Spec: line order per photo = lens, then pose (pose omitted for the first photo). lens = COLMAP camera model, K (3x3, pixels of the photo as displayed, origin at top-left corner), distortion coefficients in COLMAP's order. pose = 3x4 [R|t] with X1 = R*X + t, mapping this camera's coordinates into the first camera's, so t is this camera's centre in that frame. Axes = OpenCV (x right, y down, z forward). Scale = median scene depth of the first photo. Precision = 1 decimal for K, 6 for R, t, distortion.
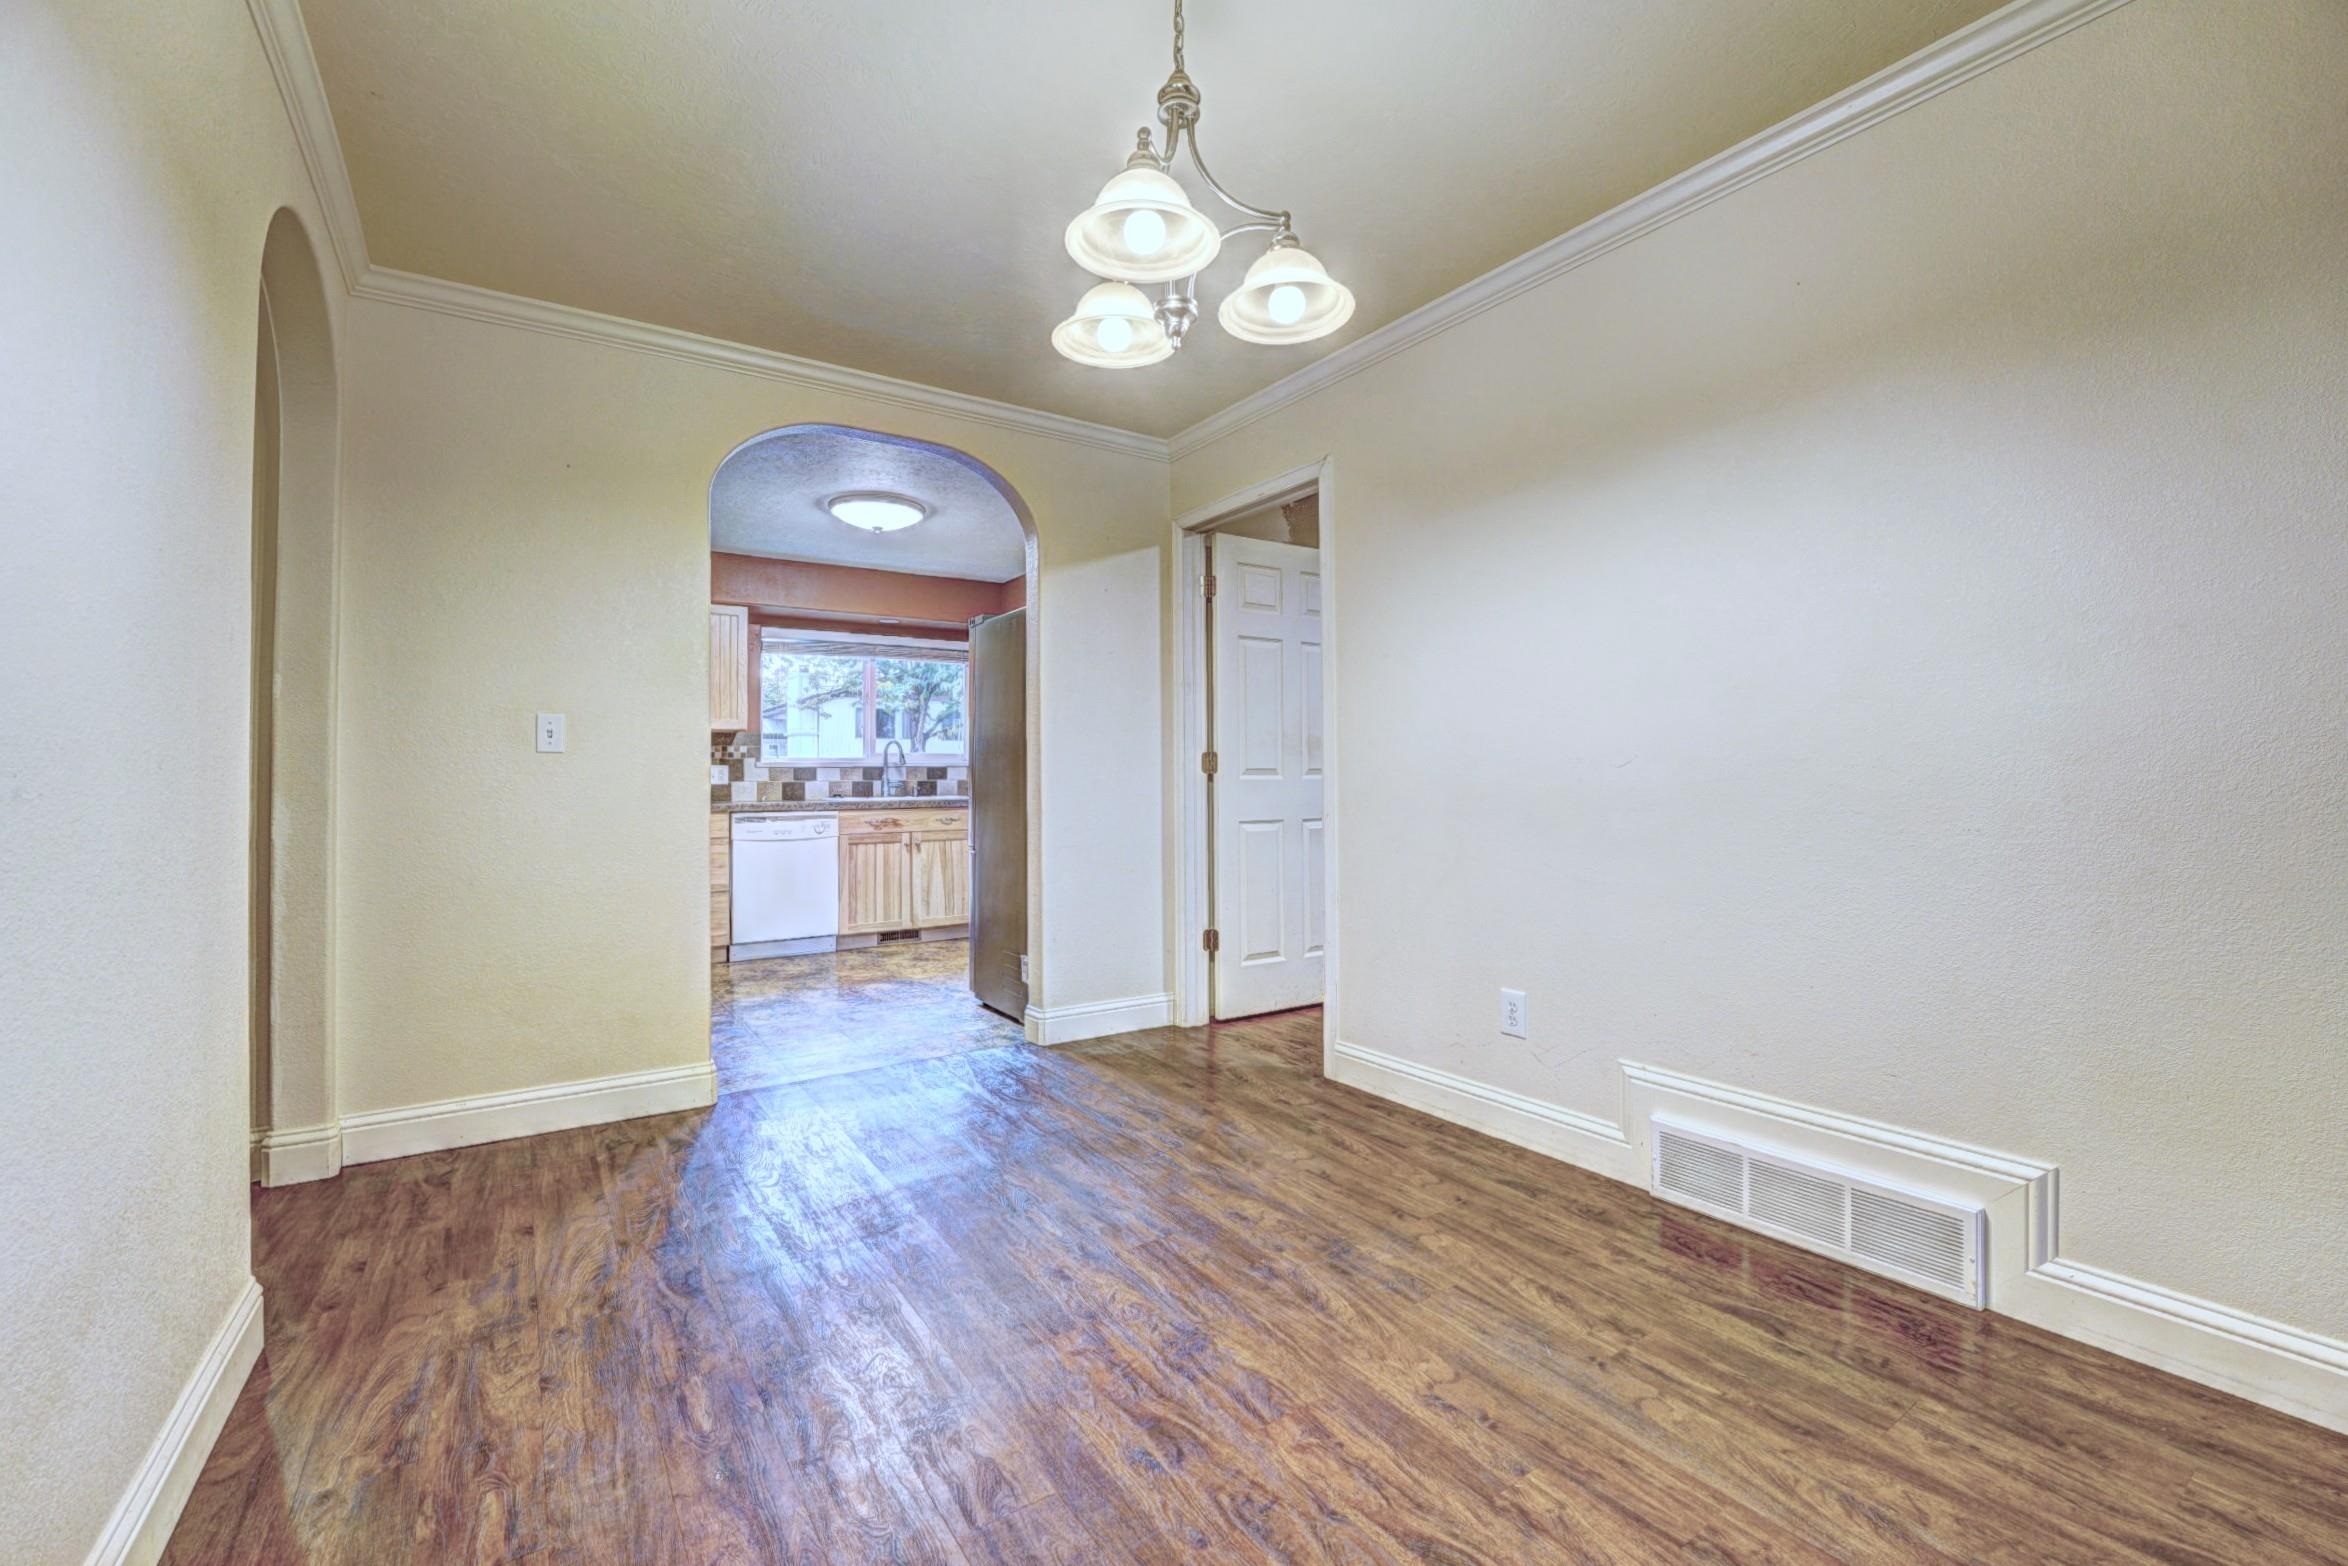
lens RADIAL K [[960.1, 0, 1163.2], [0, 960.1, 774.8], [0, 0, 1]] dist [-0.027088, 0.001716]
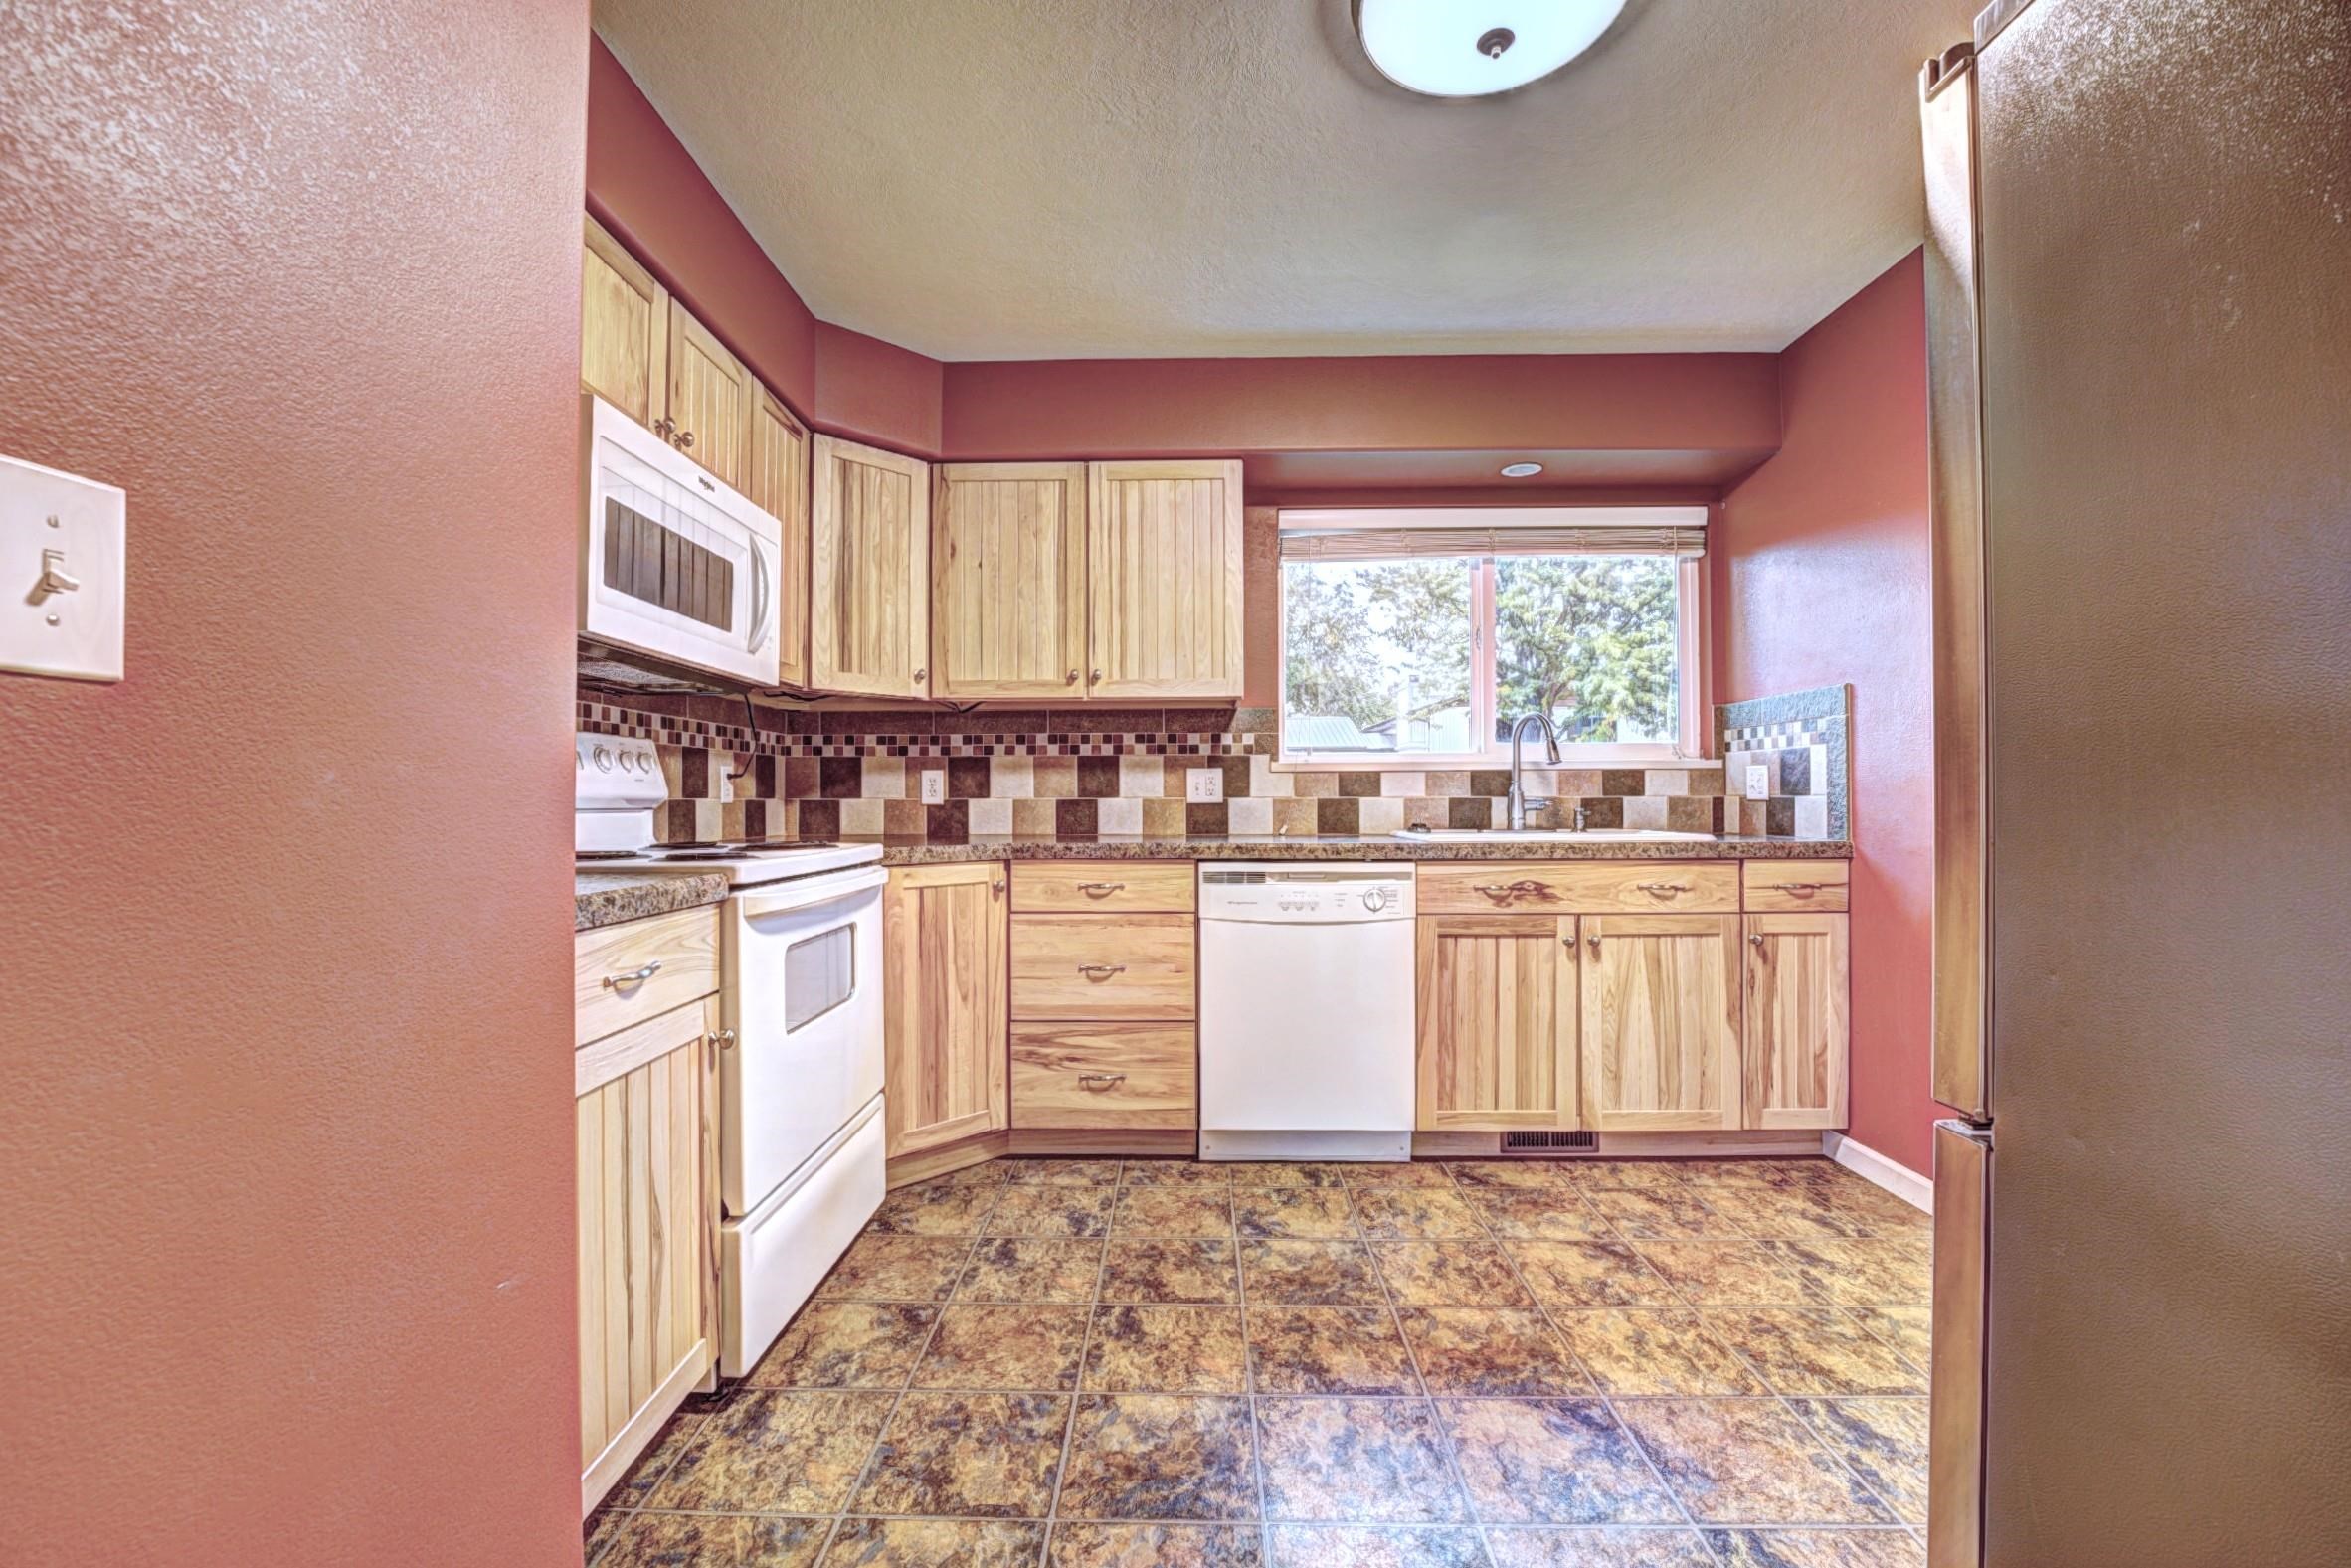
lens RADIAL K [[961.3, 0, 1209.7], [0, 961.3, 775.7], [0, 0, 1]] dist [-0.027088, 0.001716]
pose [[0.837786, -0.010810, -0.545891, -0.162377], [-0.000027, 0.999803, -0.019839, 0.004940], [0.545998, 0.016636, 0.837621, 0.532798]]
